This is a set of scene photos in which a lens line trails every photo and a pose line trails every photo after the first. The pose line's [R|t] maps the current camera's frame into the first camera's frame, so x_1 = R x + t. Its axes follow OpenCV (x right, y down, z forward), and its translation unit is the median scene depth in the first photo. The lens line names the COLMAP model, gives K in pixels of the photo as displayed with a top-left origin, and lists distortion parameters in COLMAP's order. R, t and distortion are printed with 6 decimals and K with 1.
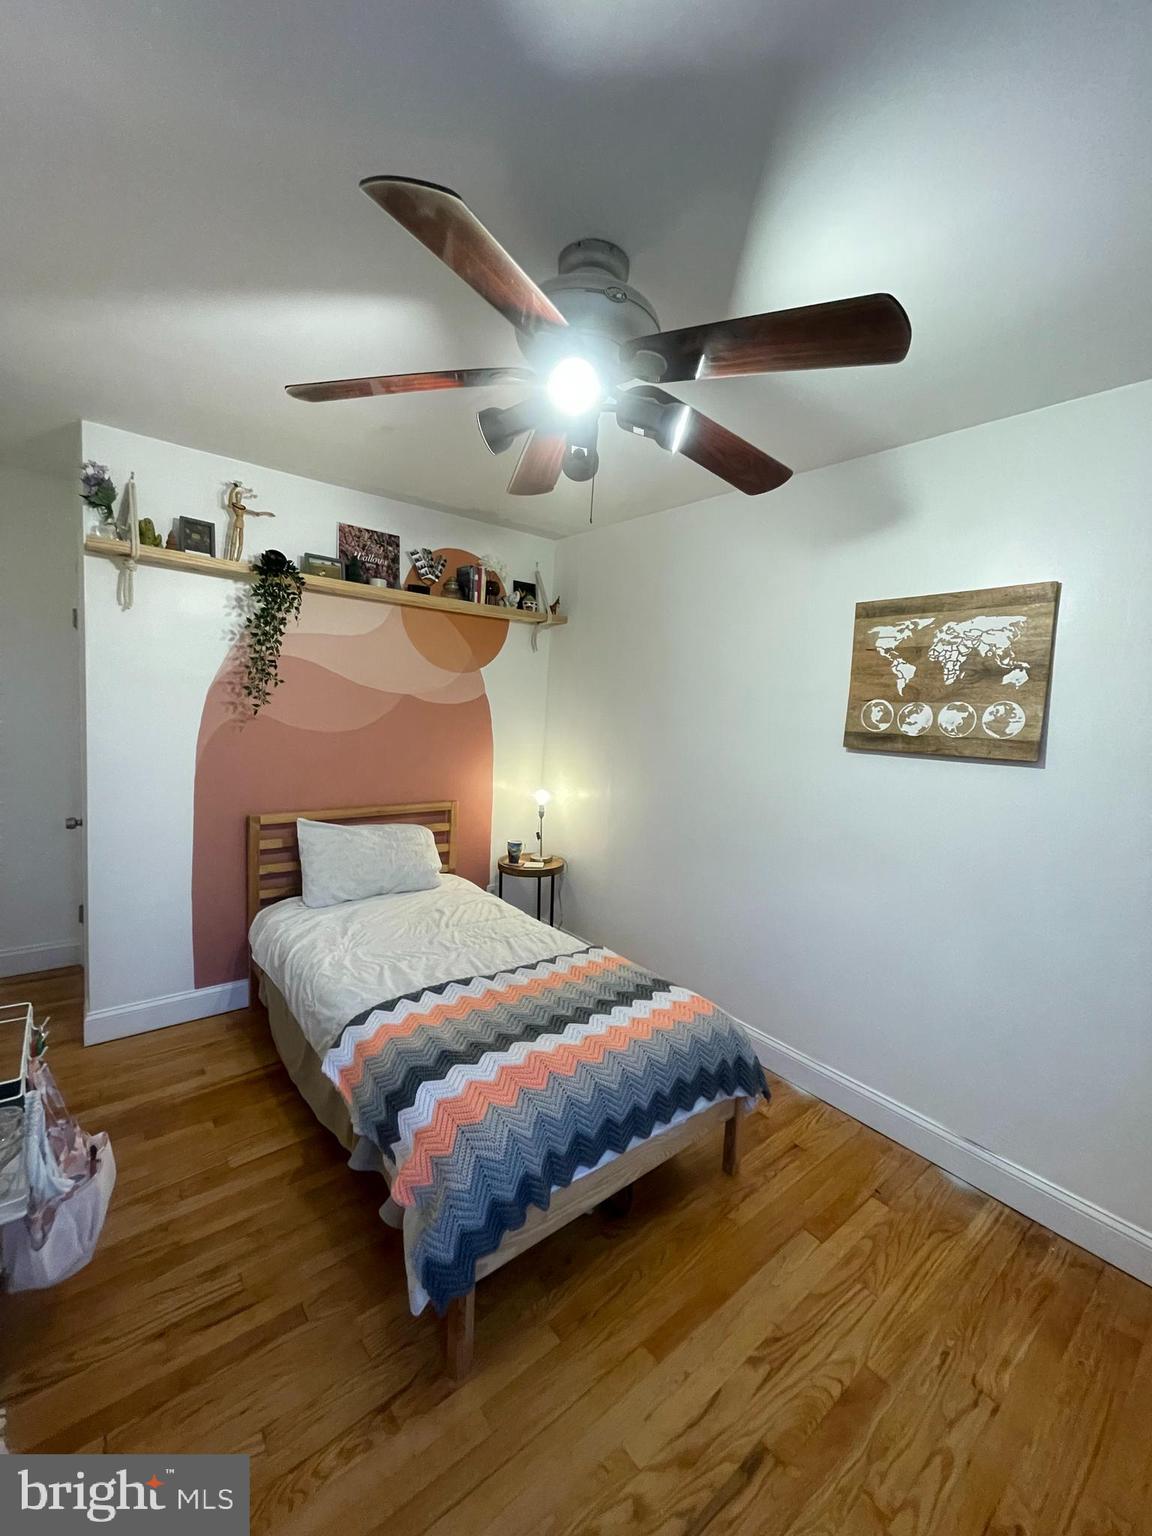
lens RADIAL K [[615.0, 0, 576.0], [0, 615.0, 768.0], [0, 0, 1]] dist [-0.003185, 0.000059]
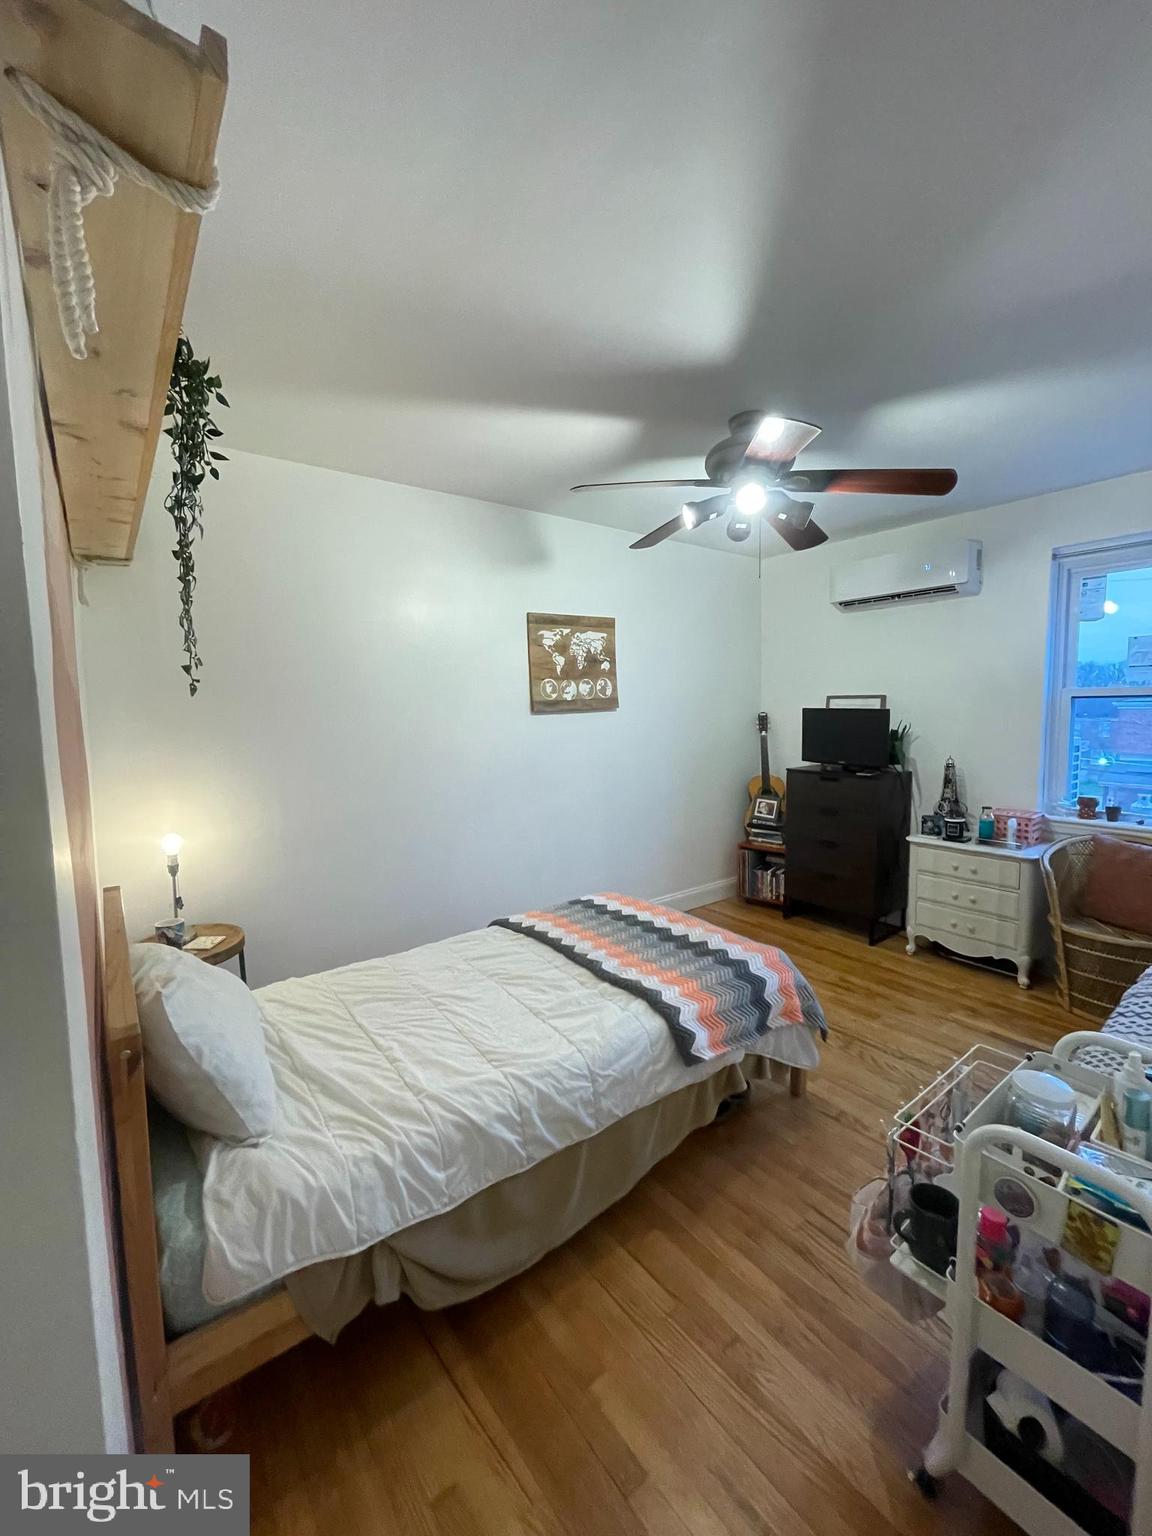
lens RADIAL K [[615.0, 0, 576.0], [0, 615.0, 768.0], [0, 0, 1]] dist [-0.003185, 0.000059]
pose [[0.037255, -0.159190, 0.986545, -1.122374], [0.124767, 0.980246, 0.153462, -0.127128], [-0.991486, 0.117371, 0.056381, 0.924903]]
